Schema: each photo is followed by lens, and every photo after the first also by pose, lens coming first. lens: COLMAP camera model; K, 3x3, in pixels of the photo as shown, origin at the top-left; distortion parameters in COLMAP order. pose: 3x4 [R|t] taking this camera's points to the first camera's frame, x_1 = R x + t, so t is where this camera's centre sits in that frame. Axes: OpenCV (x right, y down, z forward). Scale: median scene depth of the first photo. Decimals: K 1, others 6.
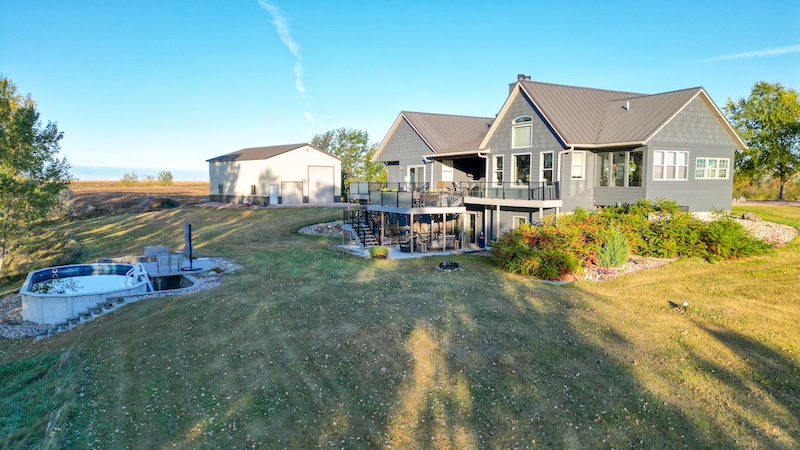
lens RADIAL K [[554.6, 0, 382.9], [0, 554.6, 225.8], [0, 0, 1]] dist [0.008408, 0.016200]
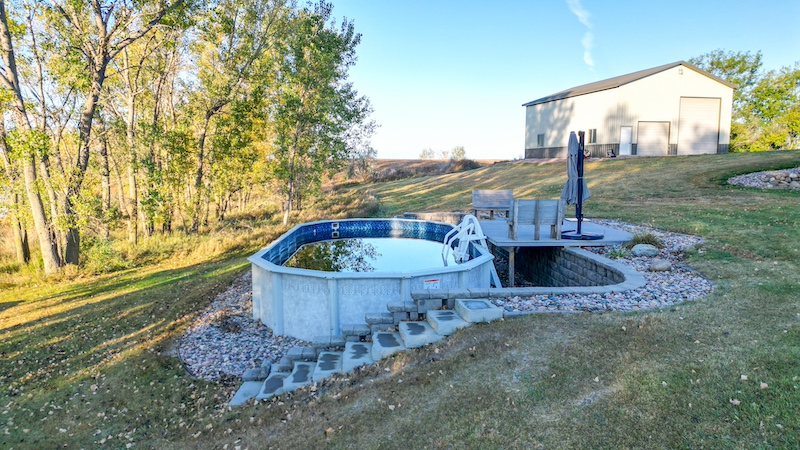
lens RADIAL K [[554.6, 0, 398.0], [0, 554.6, 216.9], [0, 0, 1]] dist [0.008408, 0.016200]
pose [[0.889659, 0.042607, -0.454634, -0.121909], [-0.030356, 0.998953, 0.034216, 0.020829], [0.455616, -0.016639, 0.890021, 0.235255]]
